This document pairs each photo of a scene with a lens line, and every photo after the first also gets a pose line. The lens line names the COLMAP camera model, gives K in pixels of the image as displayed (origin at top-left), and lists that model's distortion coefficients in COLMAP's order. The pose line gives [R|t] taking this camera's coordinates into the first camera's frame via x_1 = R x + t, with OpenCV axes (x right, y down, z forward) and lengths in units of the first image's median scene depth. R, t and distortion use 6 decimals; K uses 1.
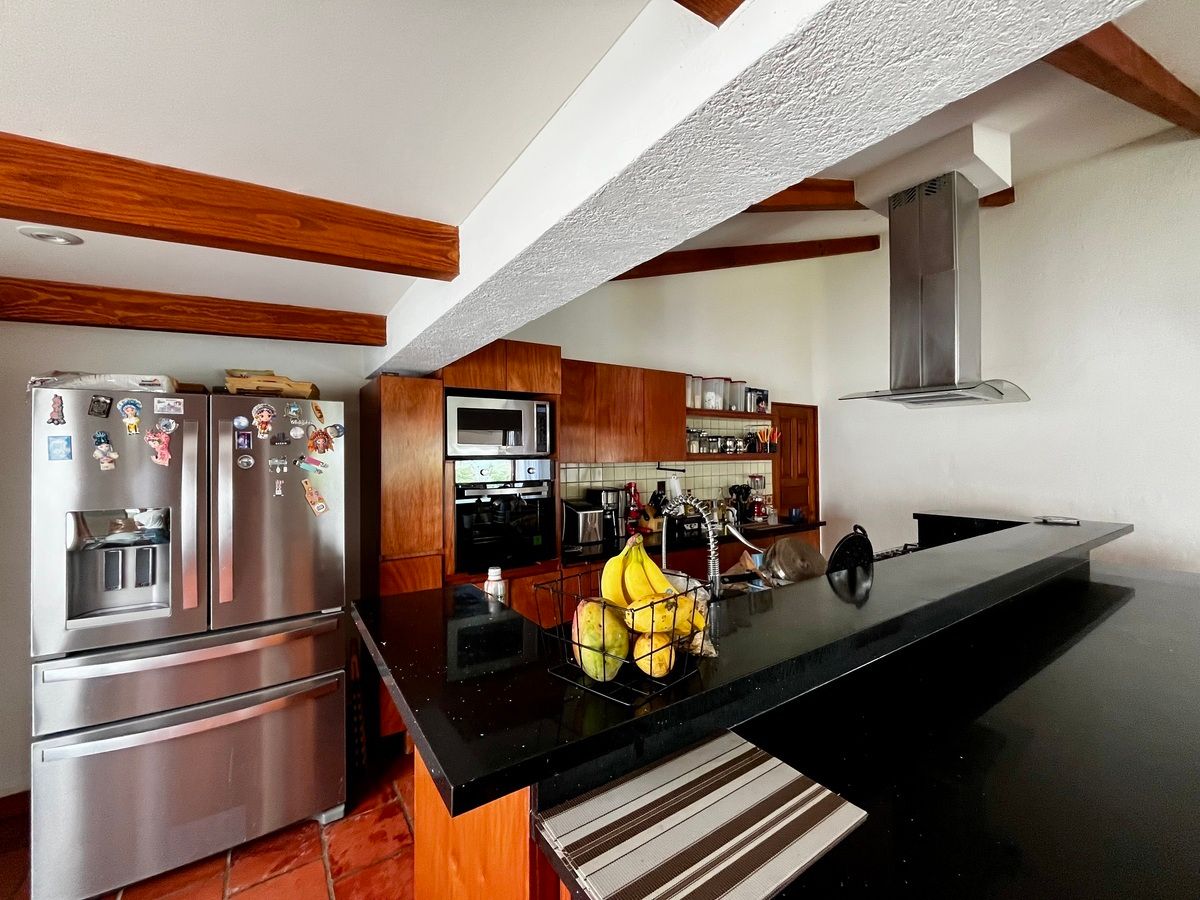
lens RADIAL K [[489.3, 0, 600.1], [0, 489.3, 448.3], [0, 0, 1]] dist [-0.000899, -0.000051]
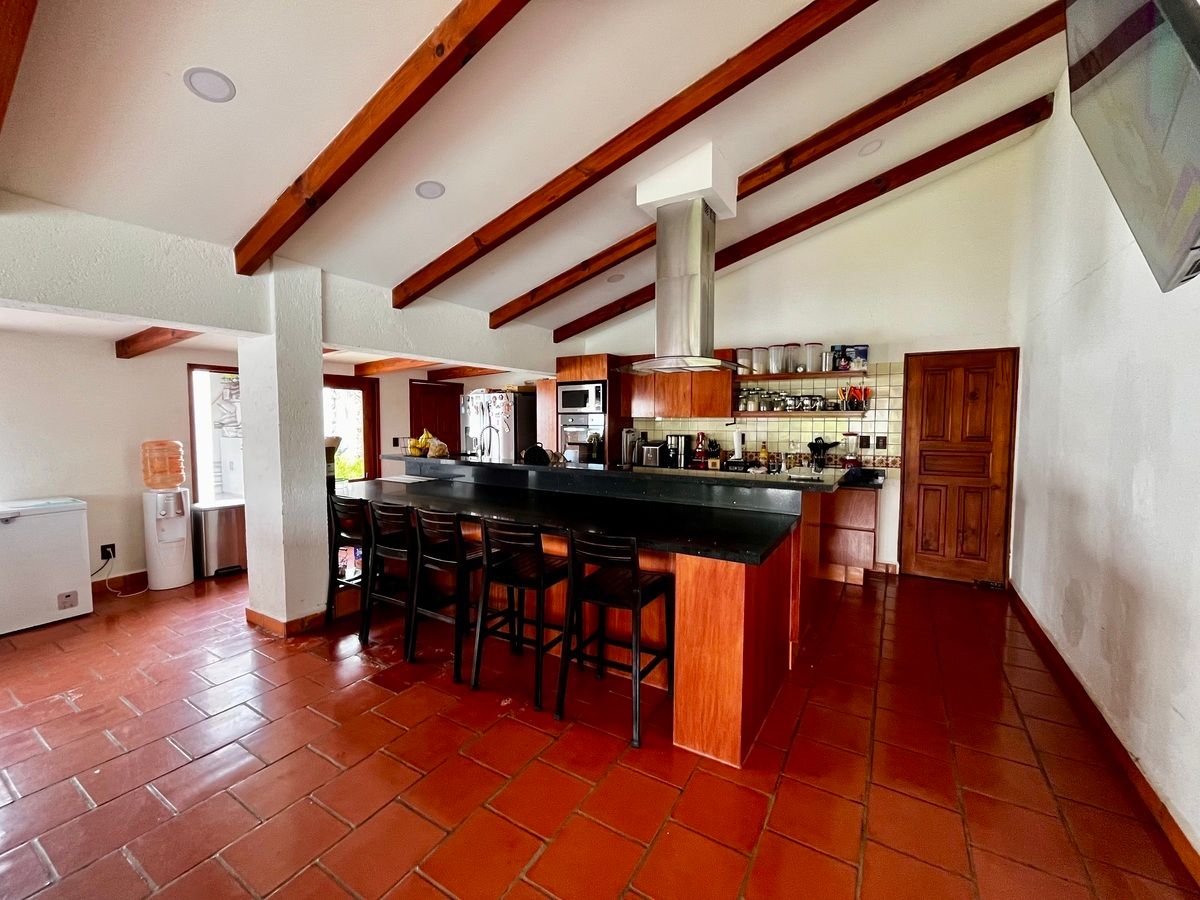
lens RADIAL K [[489.3, 0, 600.1], [0, 489.3, 448.3], [0, 0, 1]] dist [-0.000899, -0.000051]
pose [[0.415857, 0.060232, -0.907433, 1.113402], [0.005500, 0.997620, 0.068739, 0.015934], [0.909413, -0.033576, 0.414536, 0.134158]]
